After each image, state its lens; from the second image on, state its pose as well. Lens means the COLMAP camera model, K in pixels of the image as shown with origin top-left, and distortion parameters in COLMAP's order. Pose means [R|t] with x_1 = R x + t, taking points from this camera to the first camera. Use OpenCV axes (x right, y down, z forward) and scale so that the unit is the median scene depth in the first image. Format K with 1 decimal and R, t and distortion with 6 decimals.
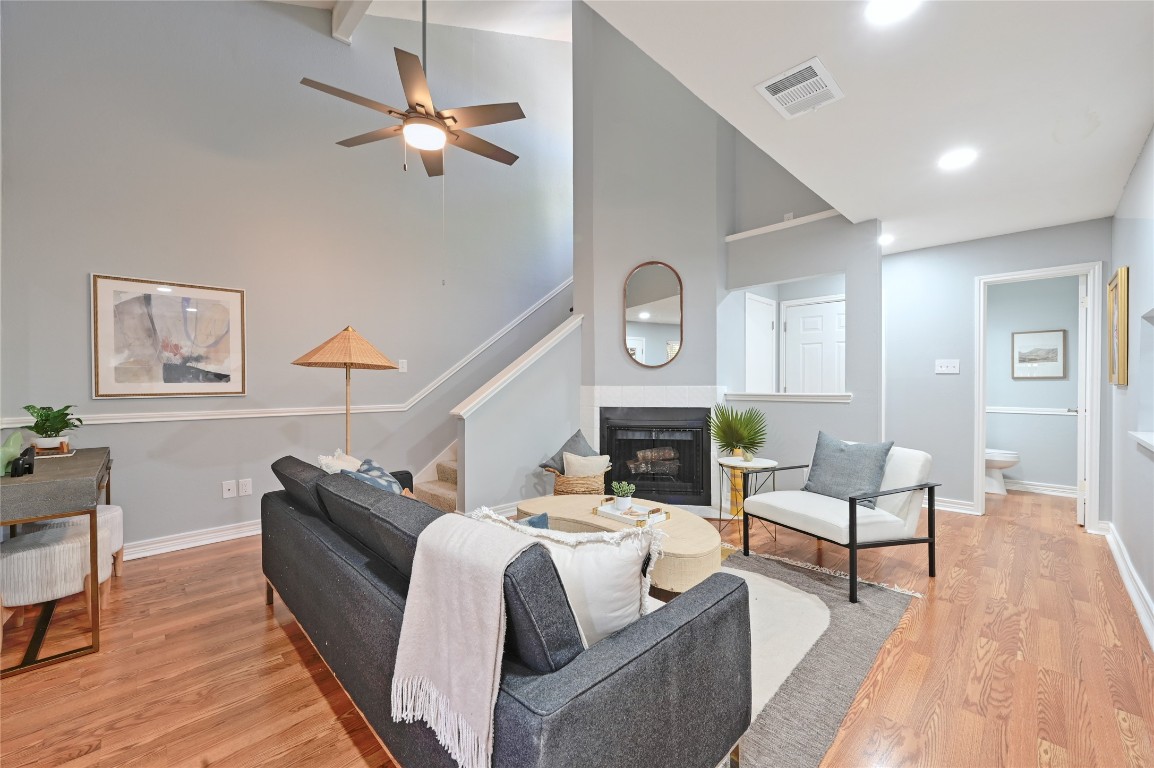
lens RADIAL K [[481.5, 0, 577.0], [0, 481.5, 384.0], [0, 0, 1]] dist [0.021867, 0.000153]
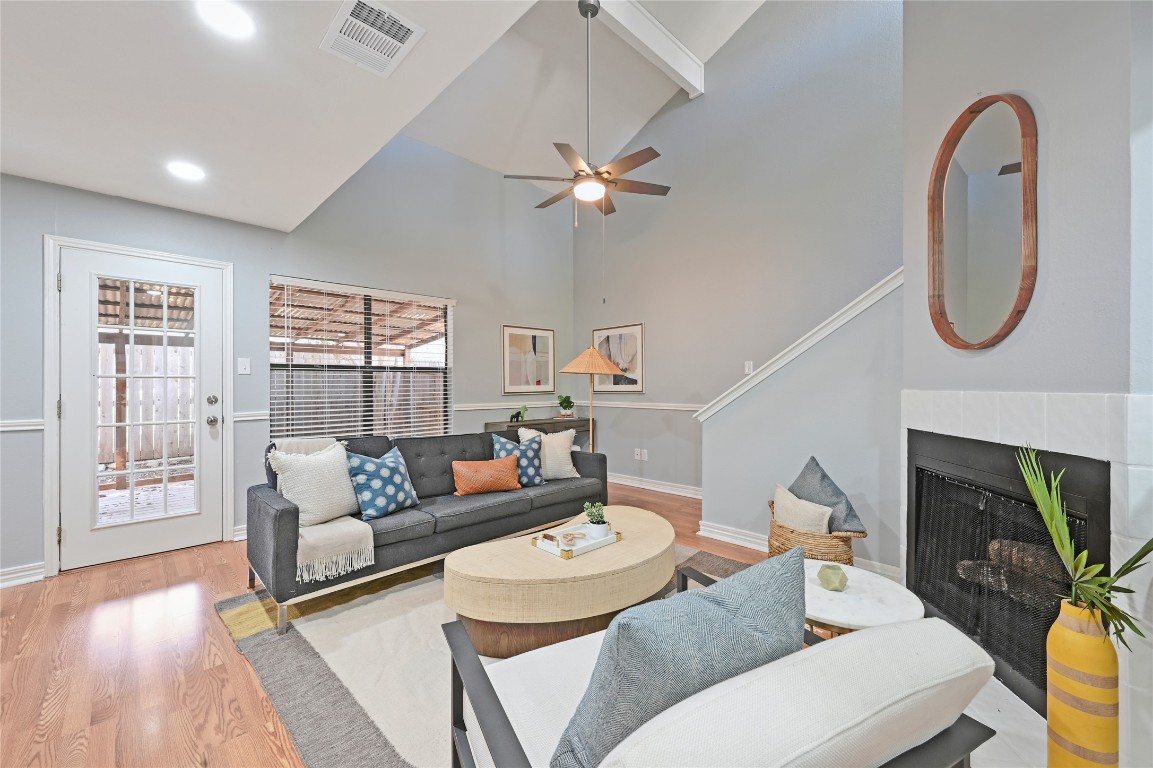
lens RADIAL K [[481.1, 0, 576.5], [0, 481.1, 384.0], [0, 0, 1]] dist [0.021867, 0.000153]
pose [[-0.056736, -0.003381, -0.998383, 0.875540], [0.000991, 0.999994, -0.003442, -0.000864], [0.998389, -0.001185, -0.056732, 0.960333]]
